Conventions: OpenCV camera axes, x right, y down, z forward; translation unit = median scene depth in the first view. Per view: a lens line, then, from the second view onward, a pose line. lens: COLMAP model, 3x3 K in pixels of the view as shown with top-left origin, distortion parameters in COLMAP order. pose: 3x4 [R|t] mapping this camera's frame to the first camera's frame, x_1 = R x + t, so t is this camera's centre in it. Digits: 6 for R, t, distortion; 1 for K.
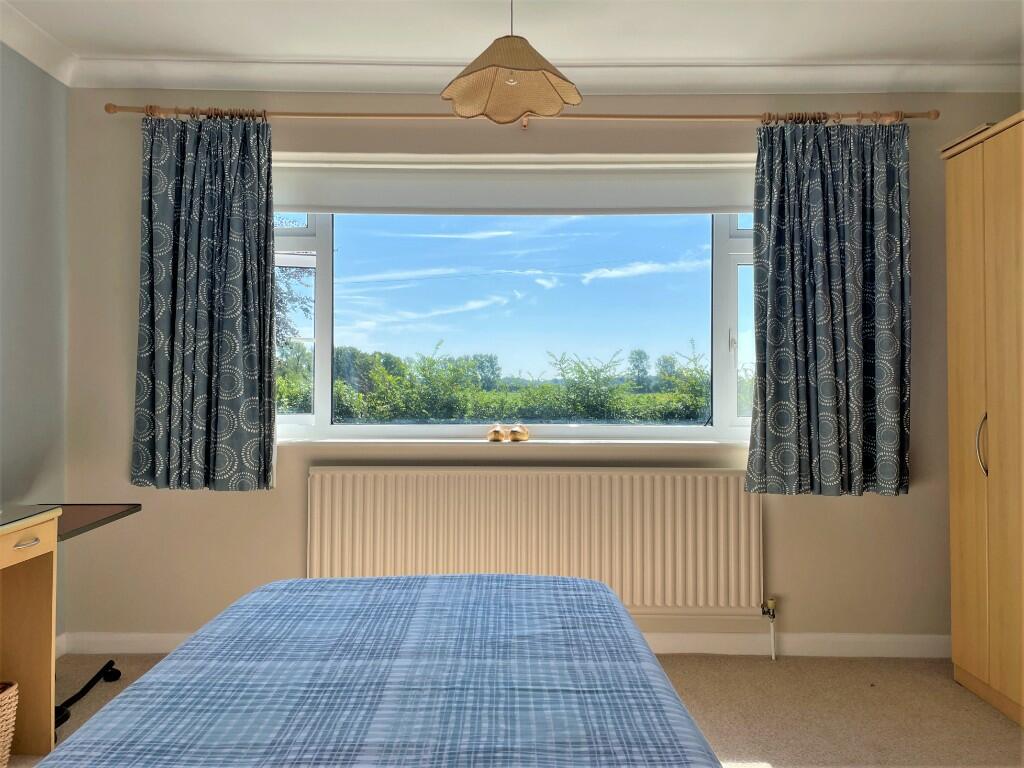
lens RADIAL K [[771.6, 0, 512.2], [0, 771.6, 382.1], [0, 0, 1]] dist [0.049423, -0.028870]
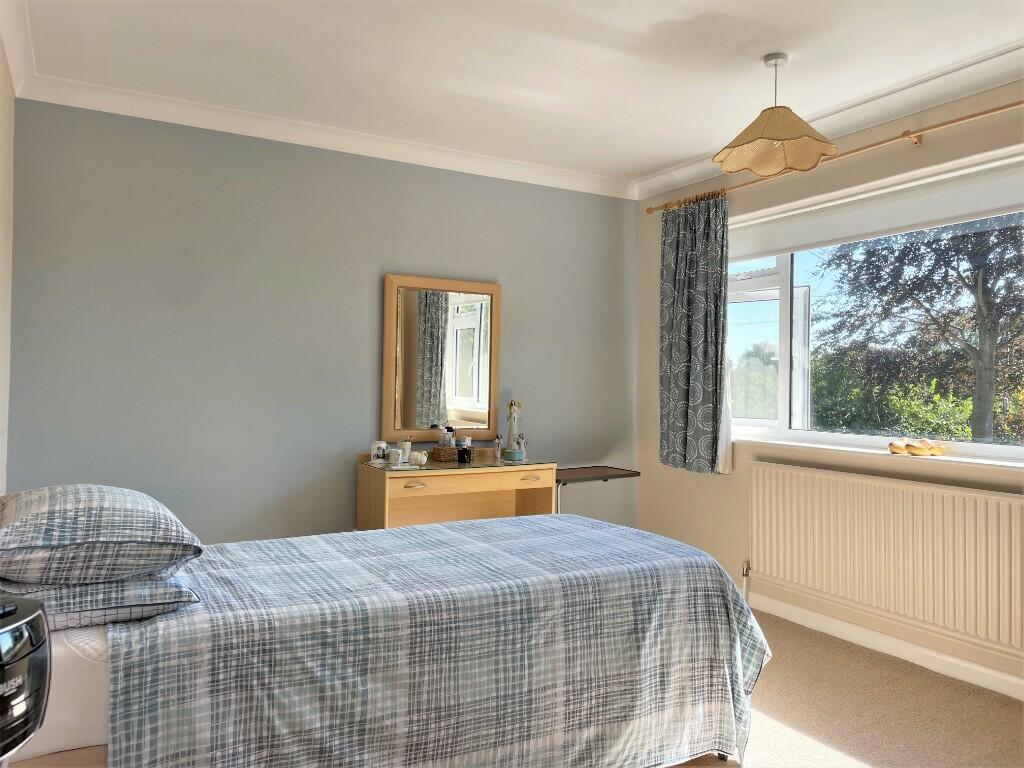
lens RADIAL K [[771.6, 0, 510.8], [0, 771.6, 381.8], [0, 0, 1]] dist [0.049423, -0.028870]
pose [[0.479813, 0.001662, -0.877369, 0.676158], [-0.005877, 0.999982, -0.001320, -0.015886], [0.877351, 0.005790, 0.479814, 0.050768]]
